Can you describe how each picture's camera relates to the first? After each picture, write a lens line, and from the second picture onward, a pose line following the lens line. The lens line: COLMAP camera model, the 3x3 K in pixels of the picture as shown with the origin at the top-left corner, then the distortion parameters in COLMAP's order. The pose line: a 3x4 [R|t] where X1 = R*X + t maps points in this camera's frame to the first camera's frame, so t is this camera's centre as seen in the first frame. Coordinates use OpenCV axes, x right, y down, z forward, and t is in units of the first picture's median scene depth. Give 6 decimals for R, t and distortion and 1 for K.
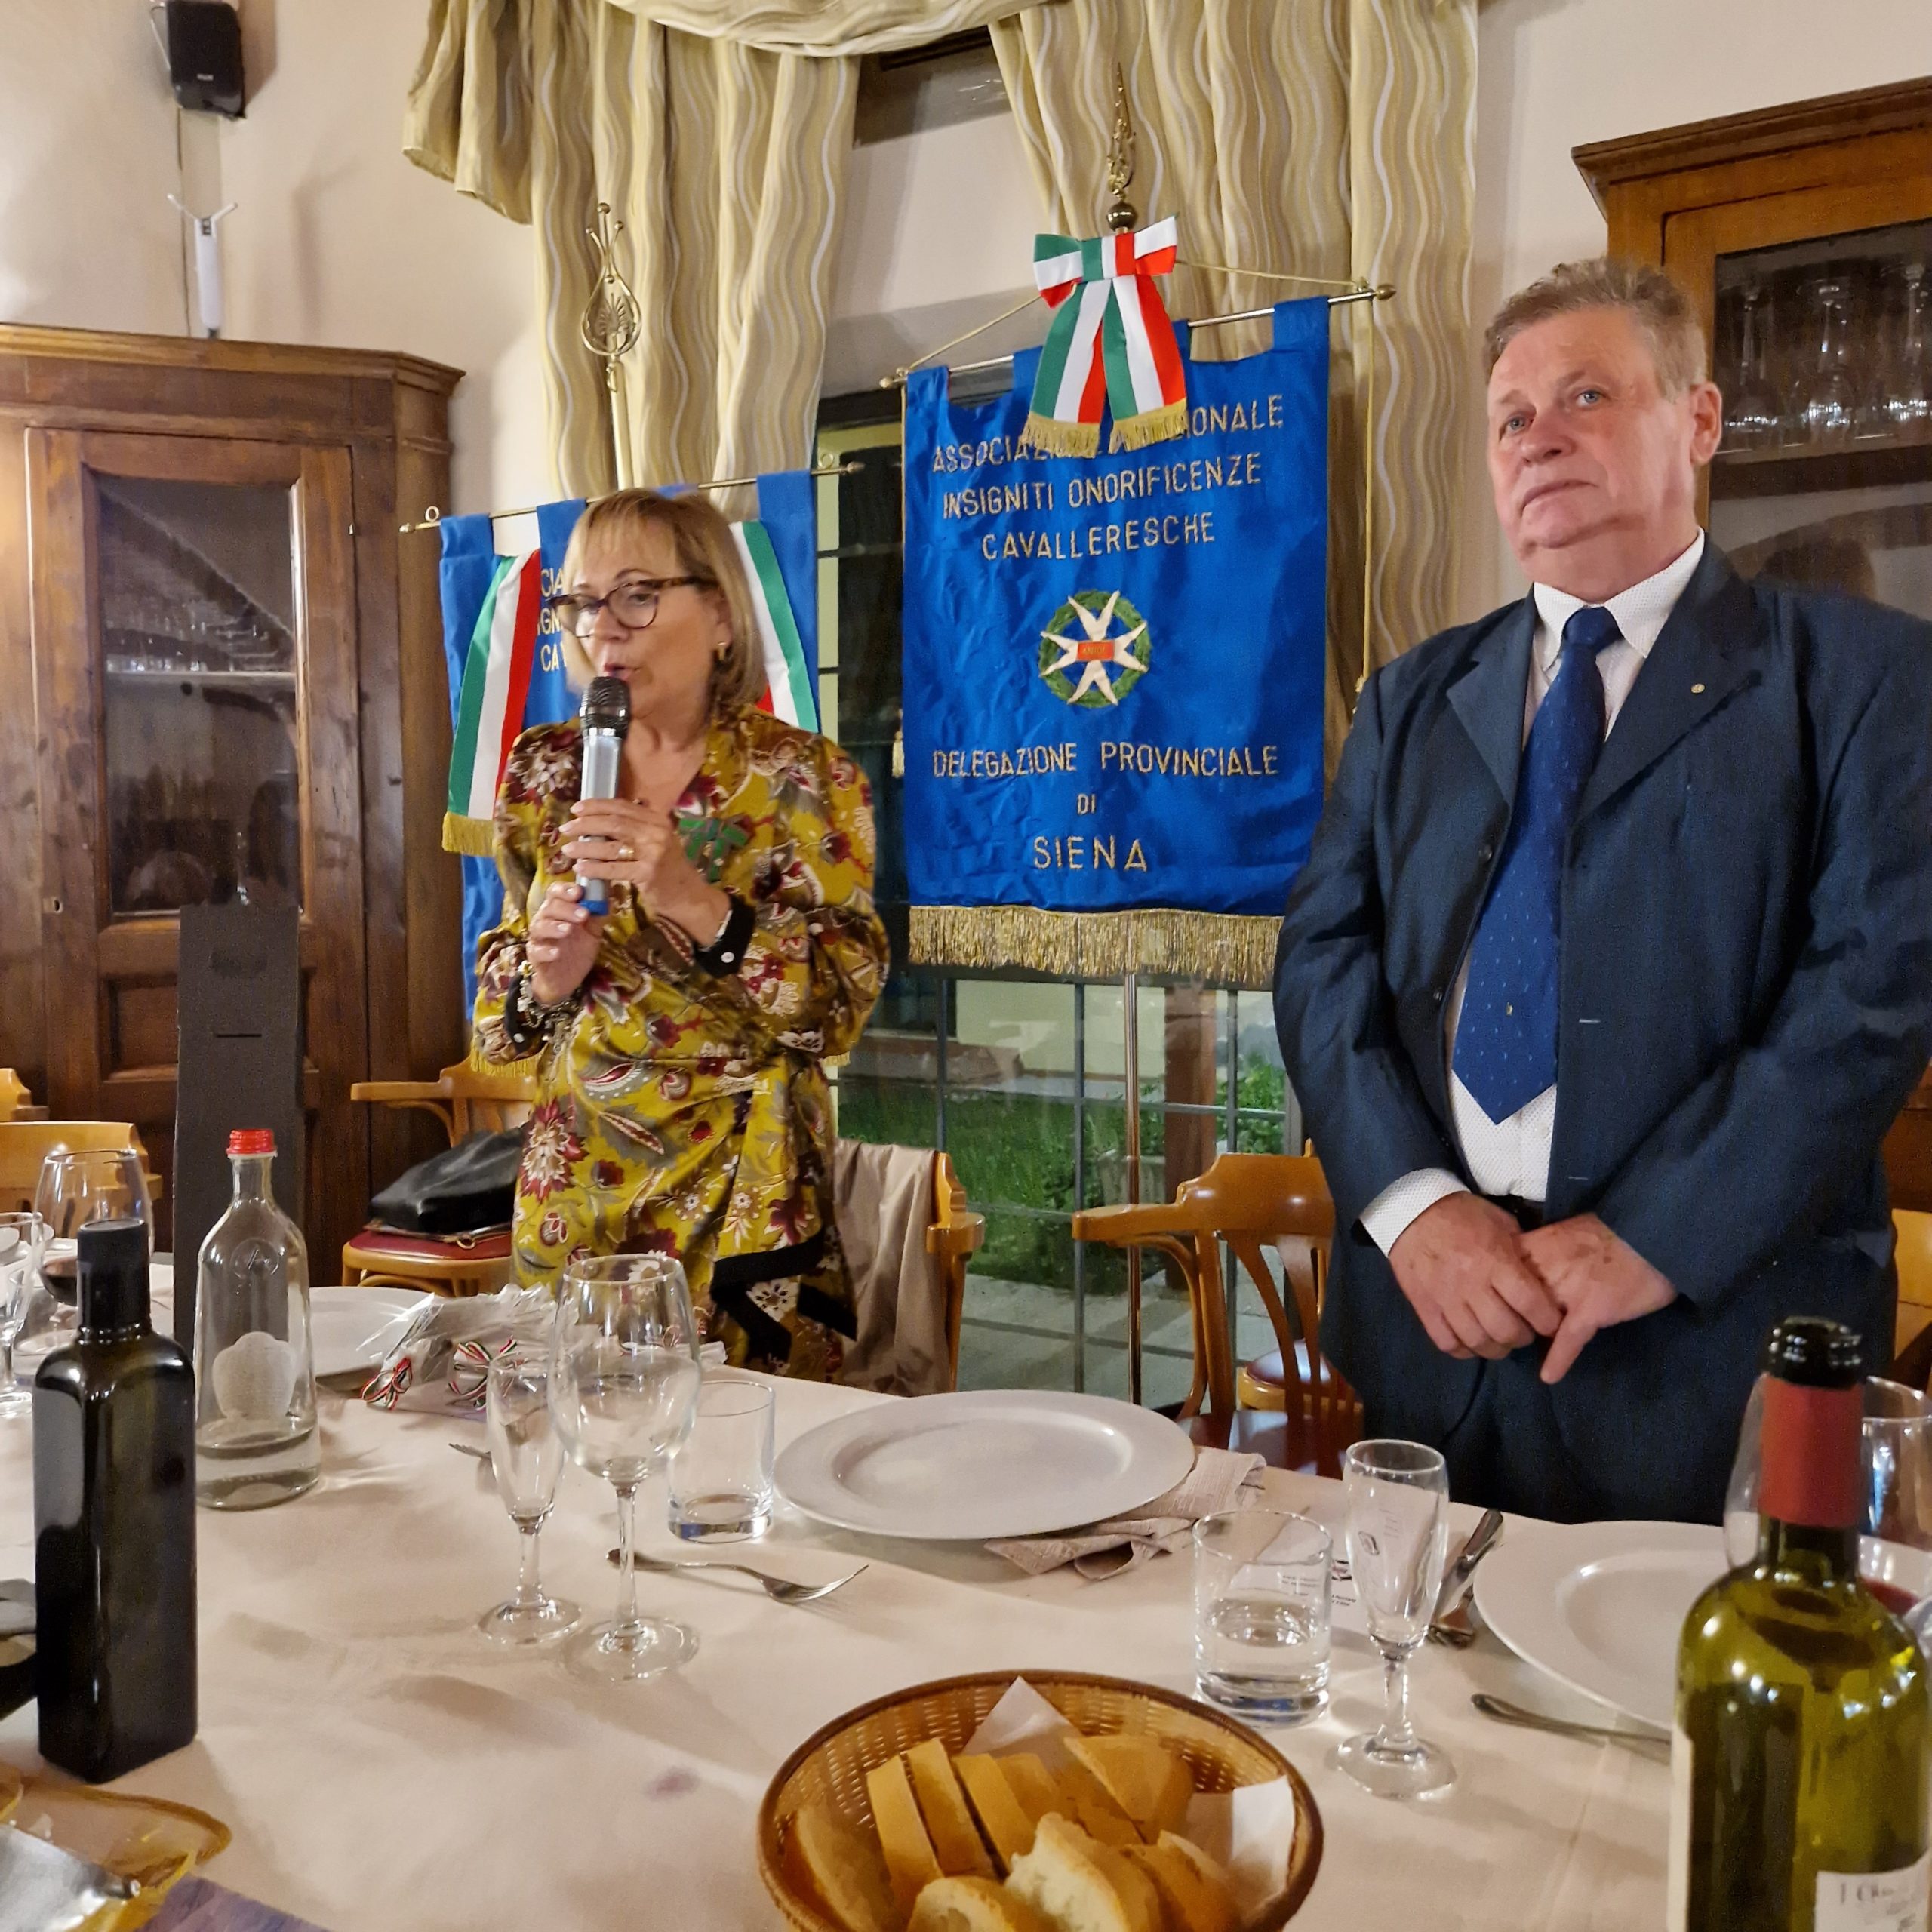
lens RADIAL K [[1723.0, 0, 971.1], [0, 1723.0, 944.8], [0, 0, 1]] dist [0.085029, -0.091690]
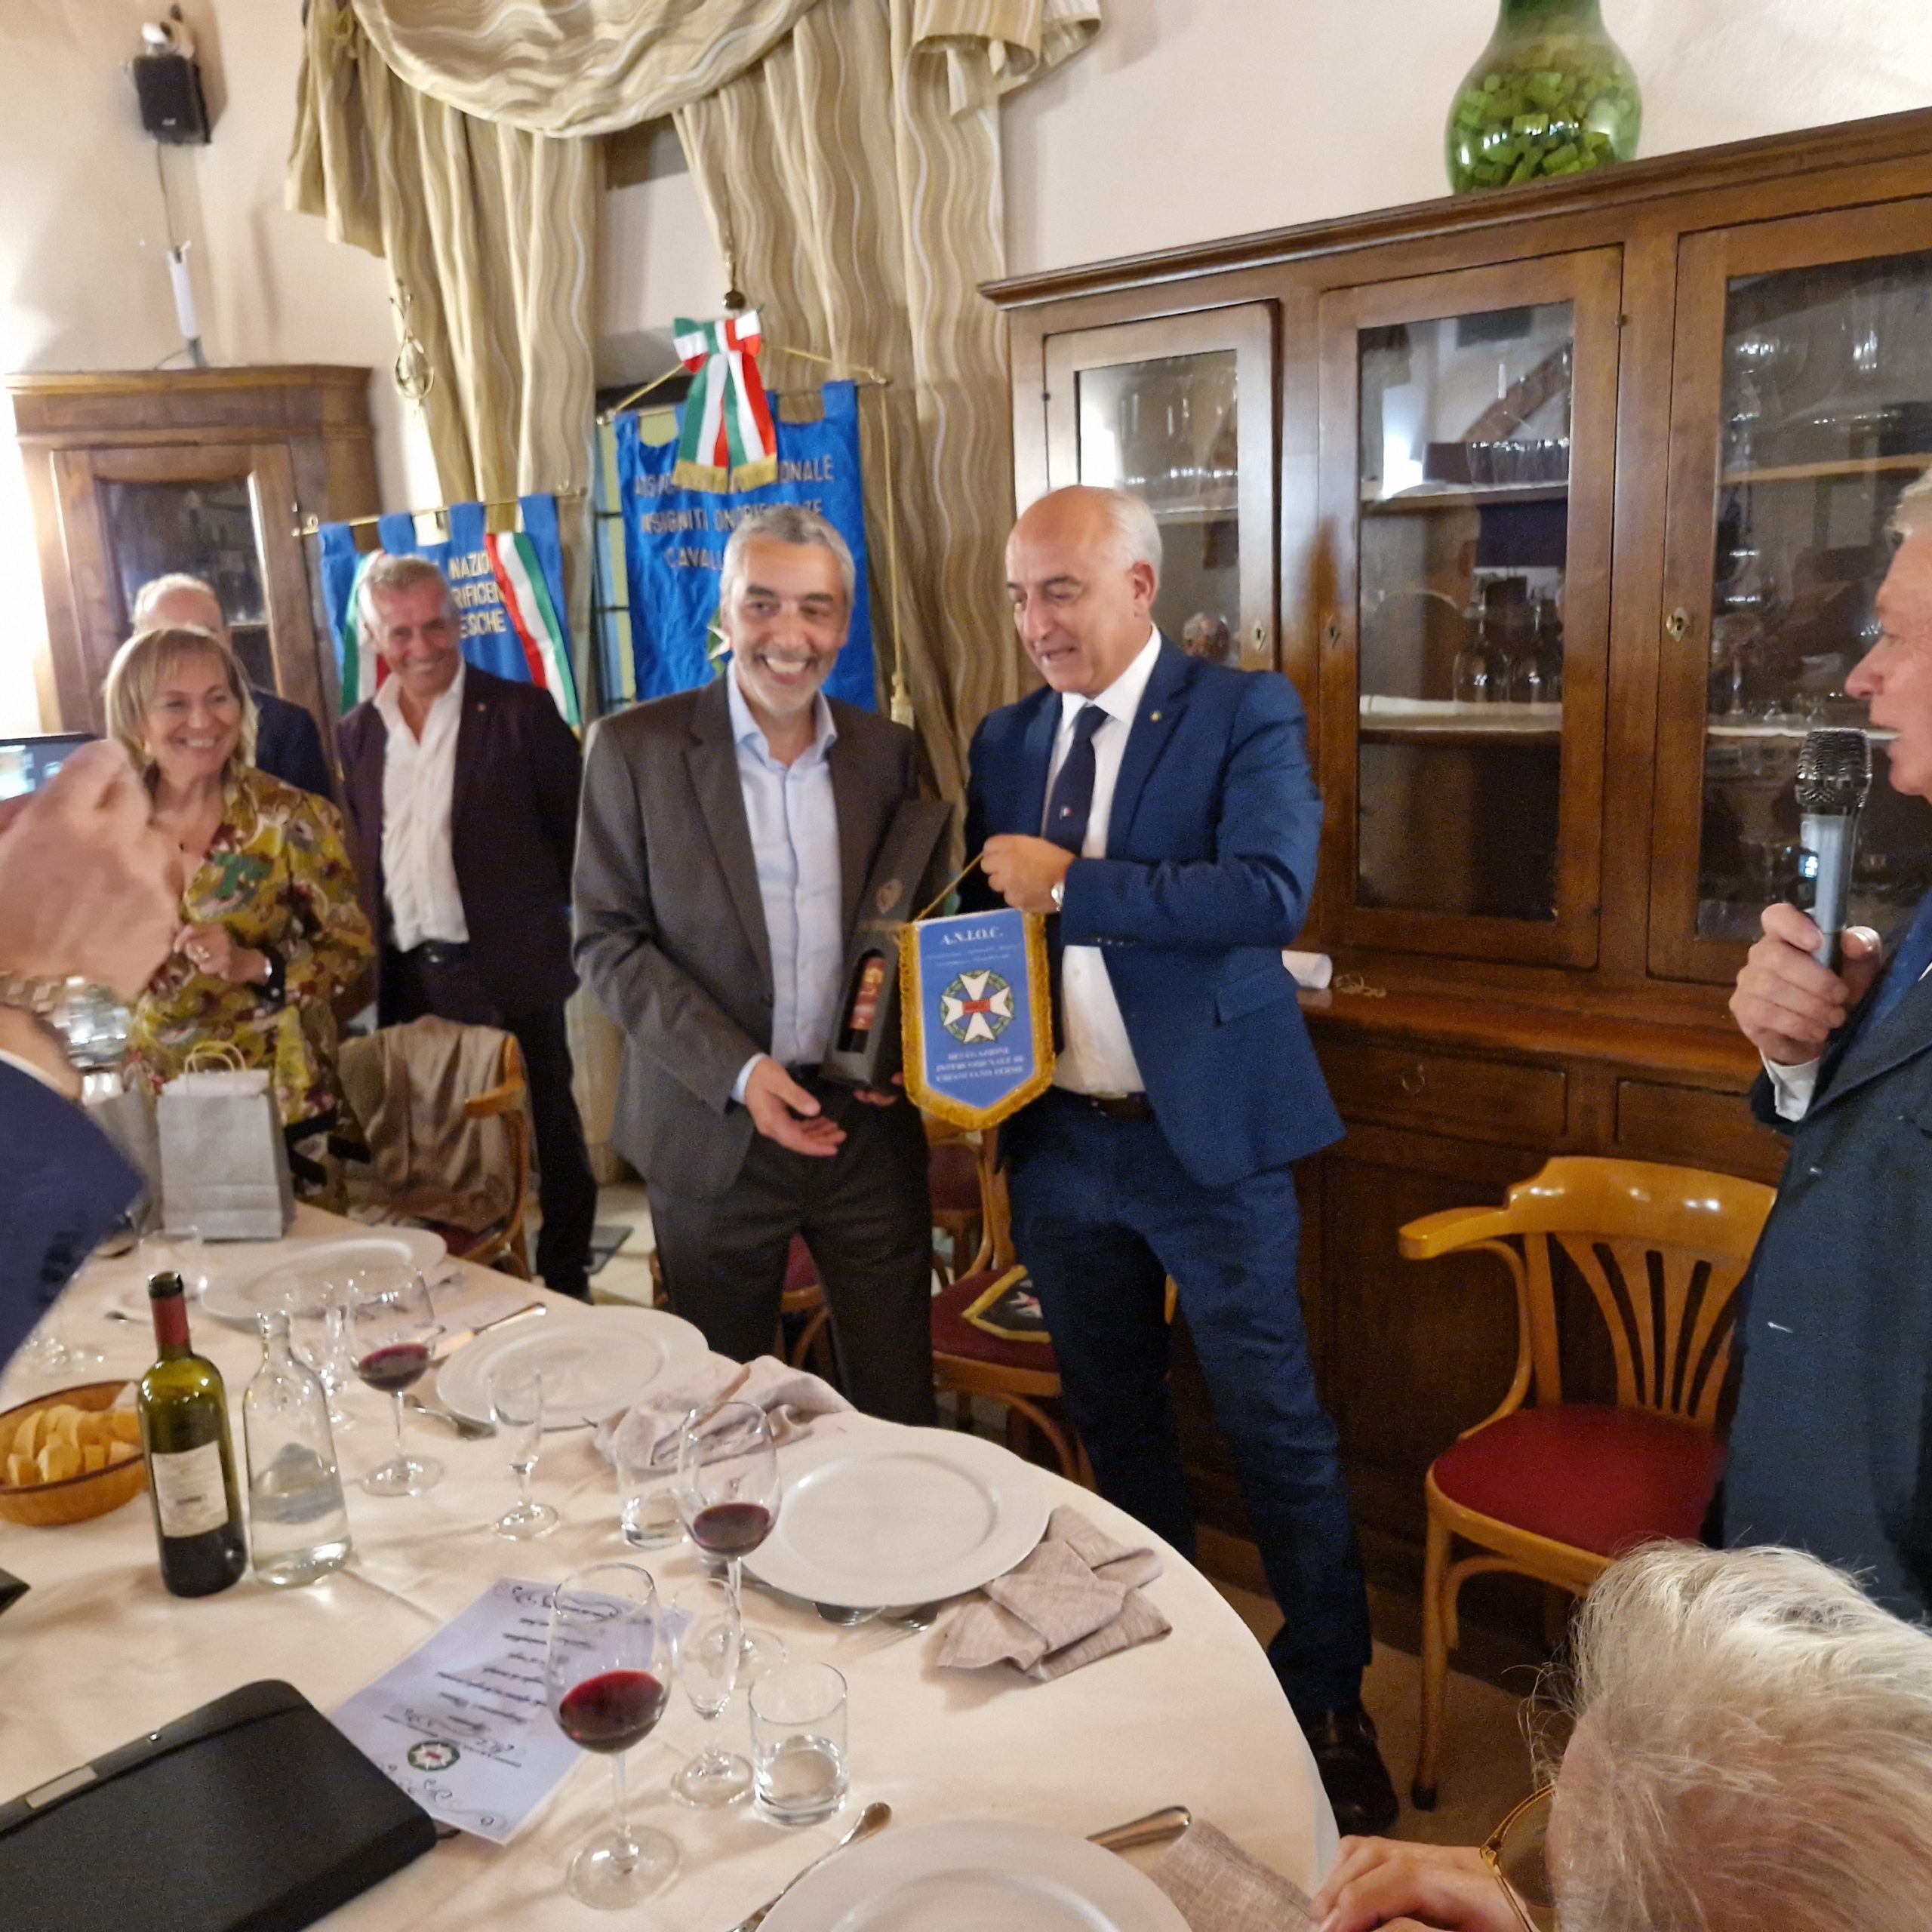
lens RADIAL K [[1723.0, 0, 971.1], [0, 1723.0, 944.8], [0, 0, 1]] dist [0.085029, -0.091690]
pose [[0.985823, -0.010231, -0.167474, 0.413699], [0.038255, 0.985555, 0.164977, -0.135432], [0.163367, -0.169045, 0.971975, -0.267412]]
